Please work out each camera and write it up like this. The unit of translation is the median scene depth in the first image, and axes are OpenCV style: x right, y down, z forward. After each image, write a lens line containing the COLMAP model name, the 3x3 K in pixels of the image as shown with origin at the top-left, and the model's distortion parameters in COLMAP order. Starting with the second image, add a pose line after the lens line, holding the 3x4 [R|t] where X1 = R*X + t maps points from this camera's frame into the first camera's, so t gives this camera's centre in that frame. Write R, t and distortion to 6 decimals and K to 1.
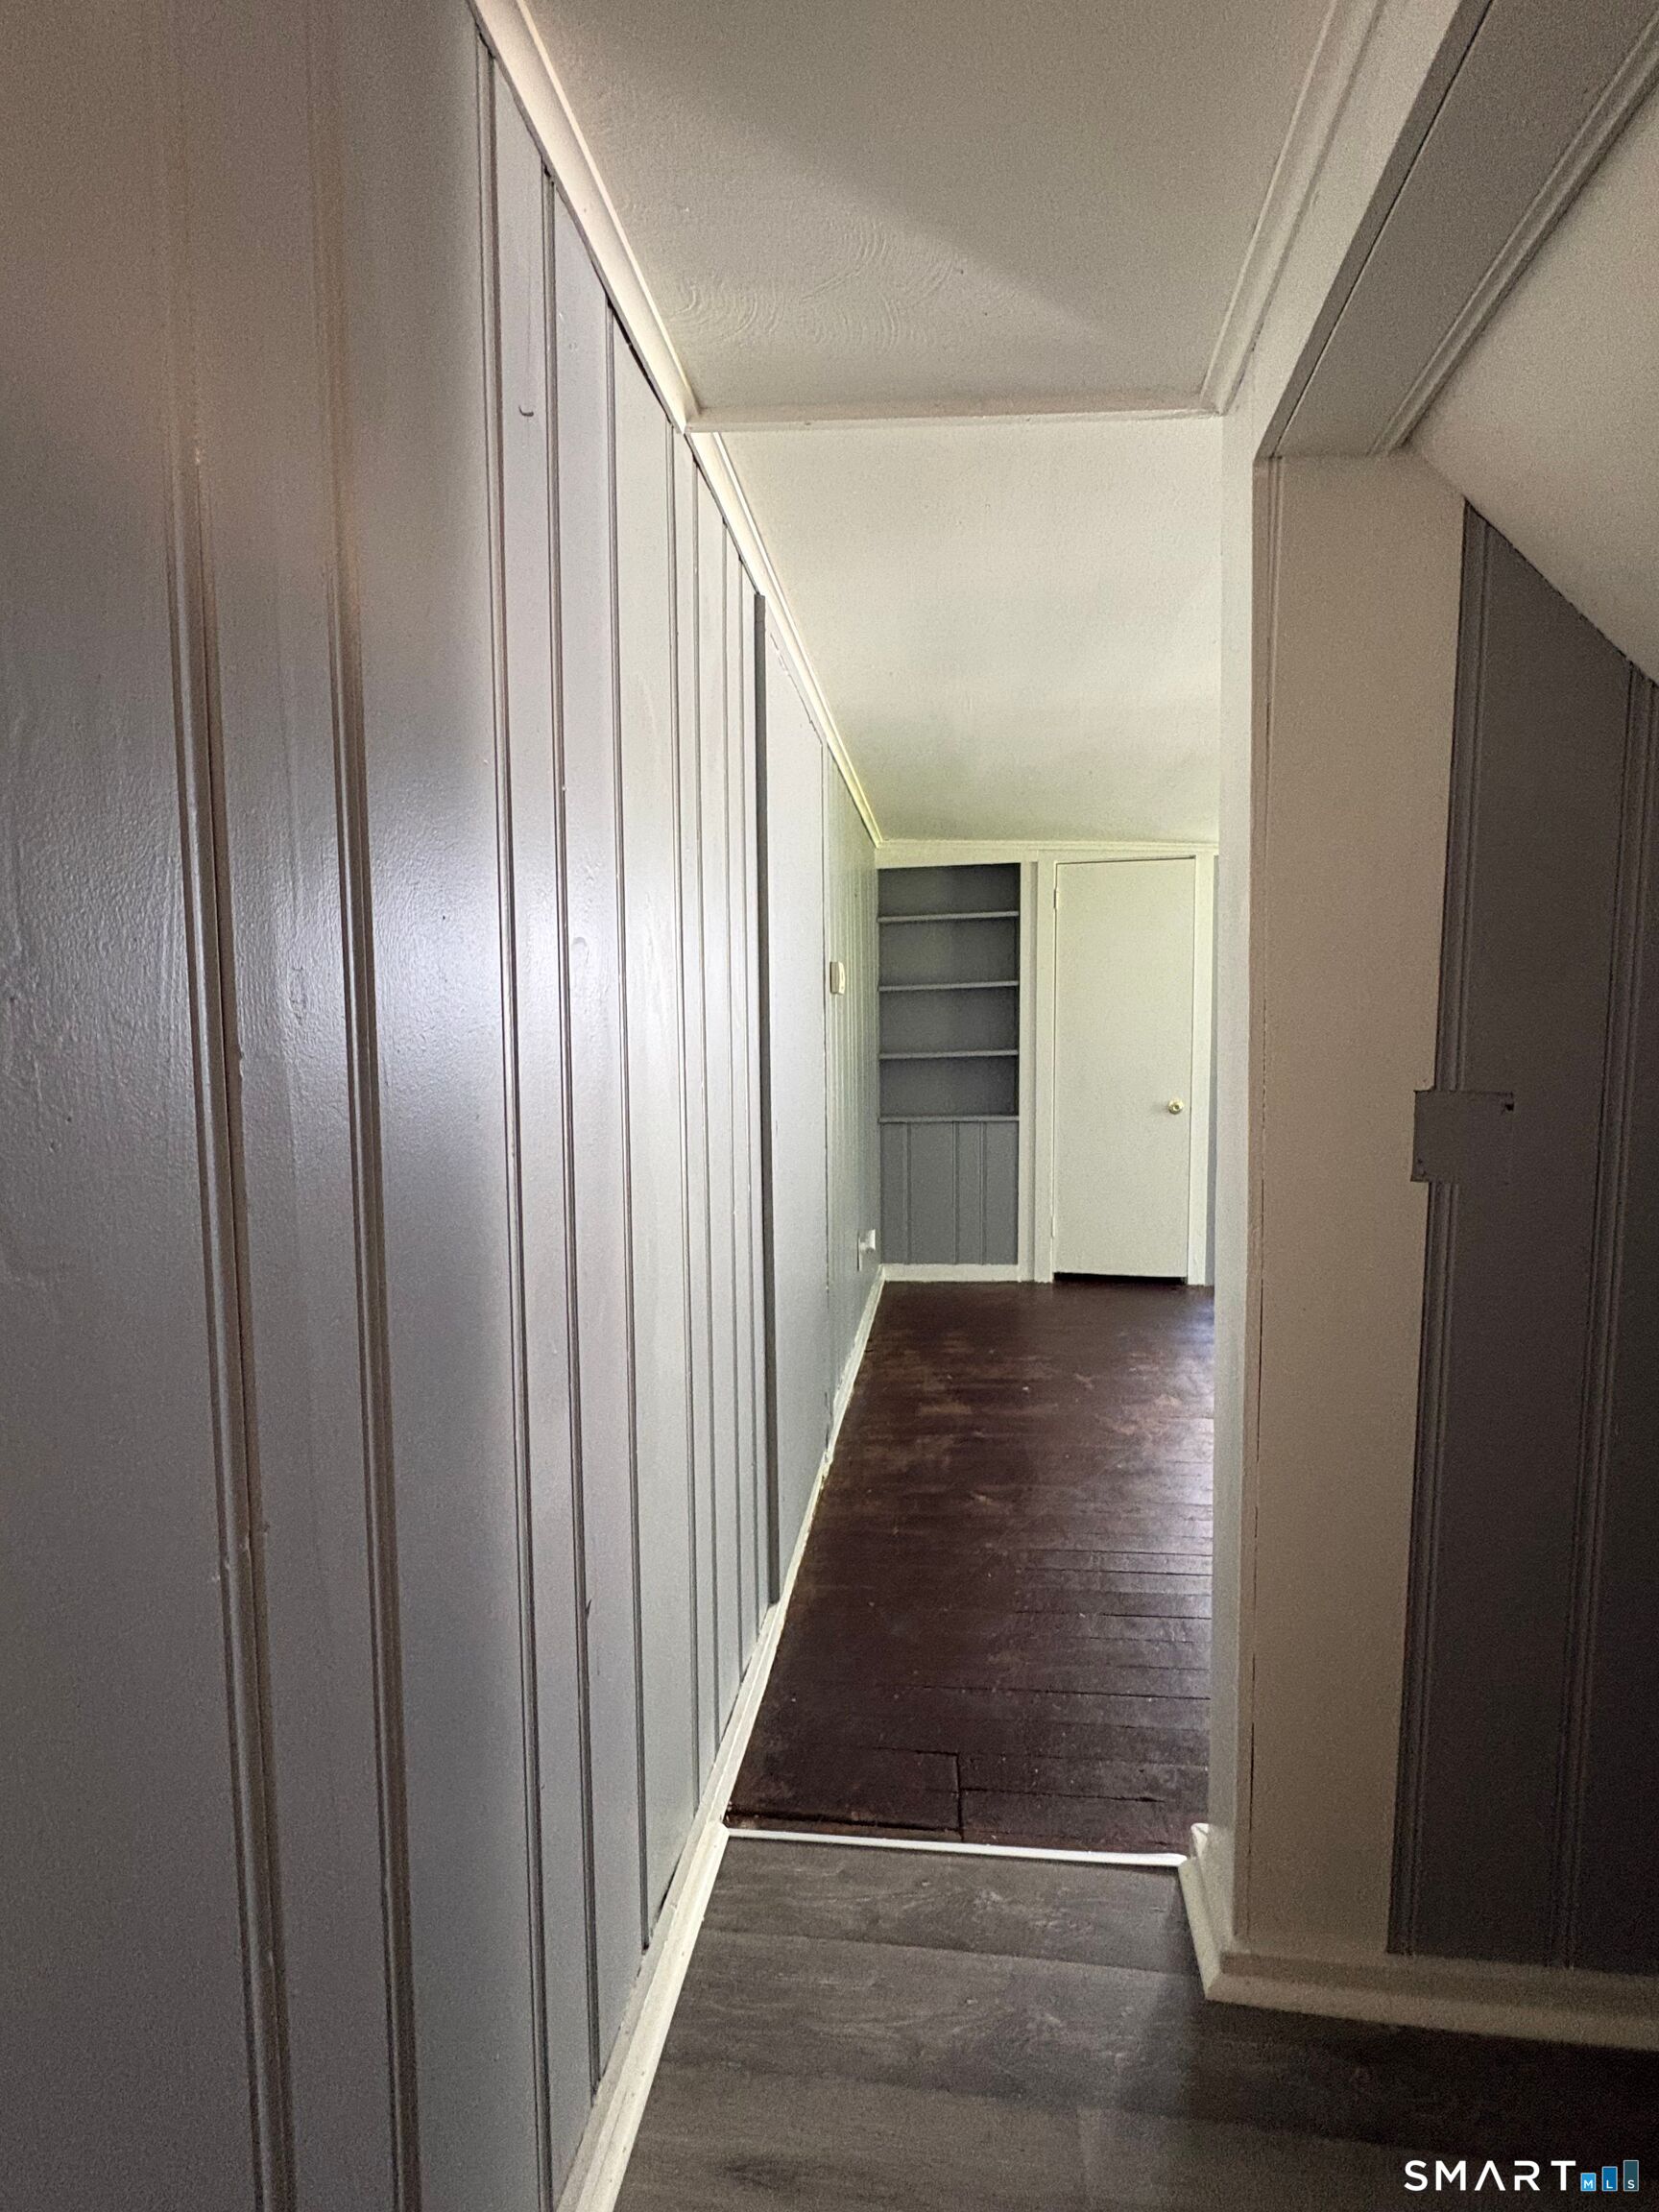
lens RADIAL K [[1035.8, 0, 835.6], [0, 1035.8, 1111.1], [0, 0, 1]] dist [0.003206, 0.000156]
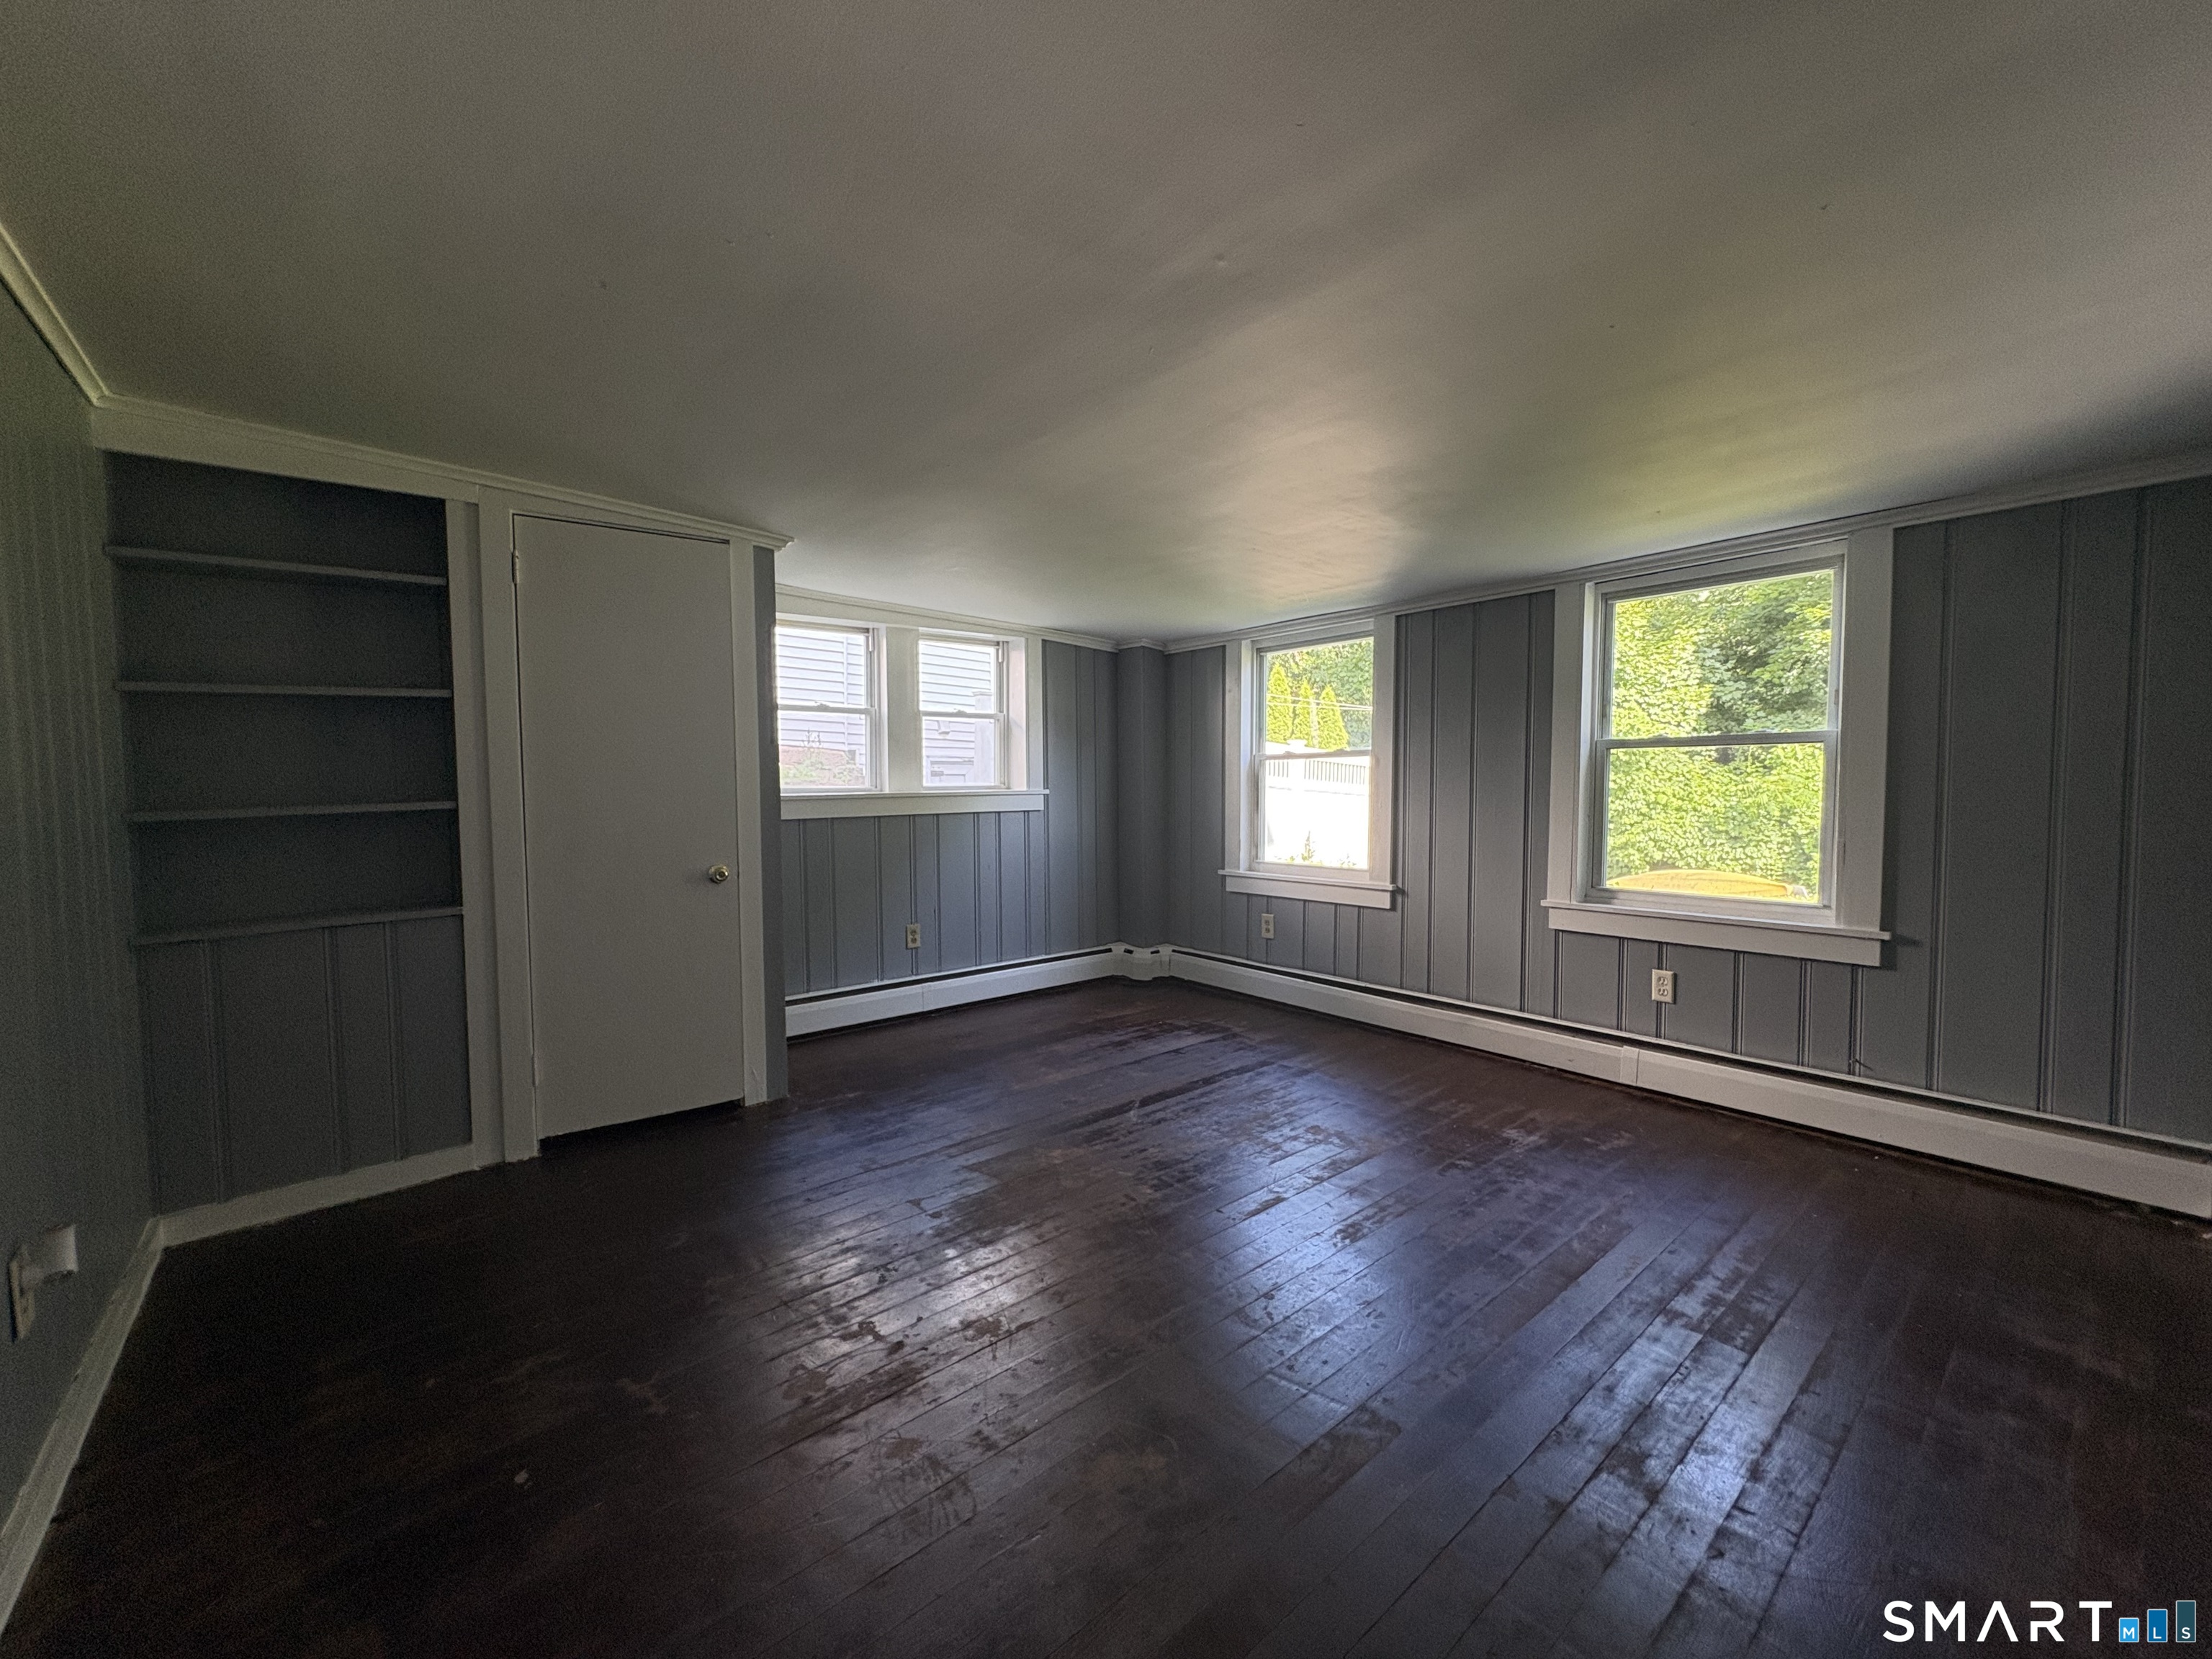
lens RADIAL K [[881.8, 0, 1102.9], [0, 881.8, 823.0], [0, 0, 1]] dist [0.000102, 0.000271]
pose [[0.683005, -0.033053, 0.729666, 0.054795], [0.059424, 0.998179, -0.010407, -0.017487], [-0.727993, 0.050468, 0.683725, 0.357253]]
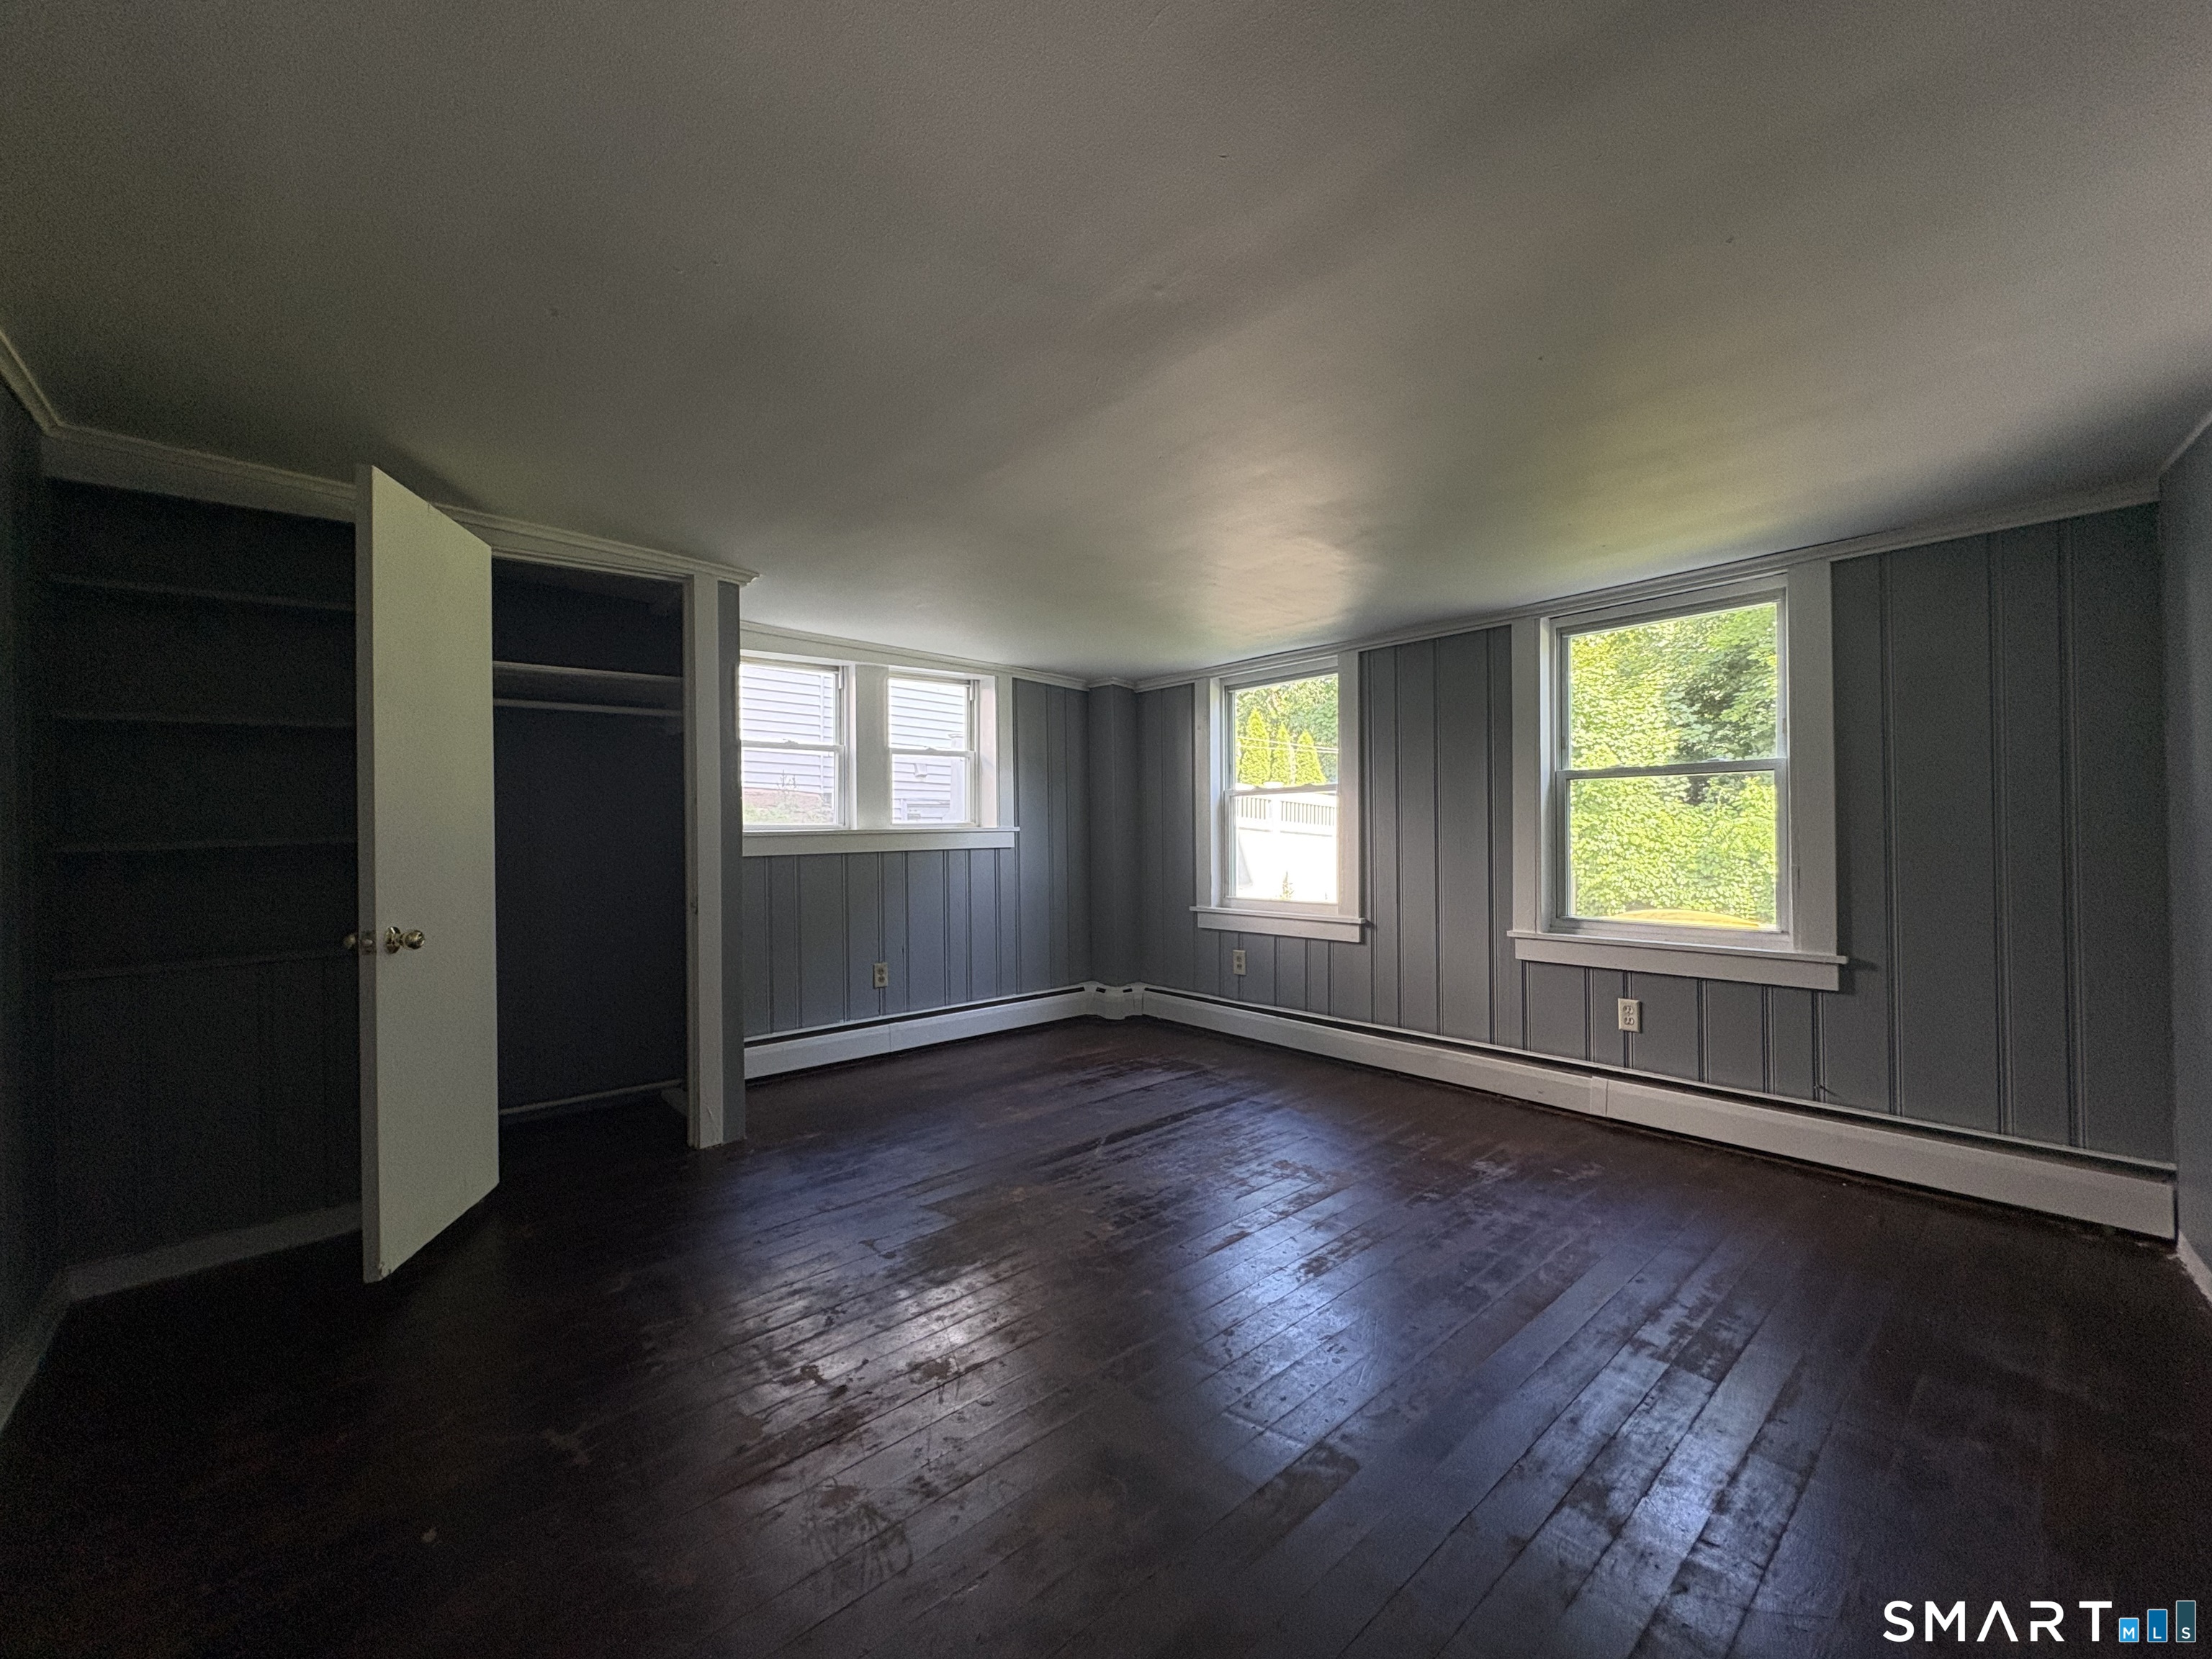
lens RADIAL K [[881.8, 0, 1104.7], [0, 881.8, 823.6], [0, 0, 1]] dist [0.000102, 0.000271]
pose [[0.668430, 0.002654, 0.743770, 0.065672], [0.065604, 0.995886, -0.062511, -0.004911], [-0.740876, 0.090579, 0.665506, 0.348454]]
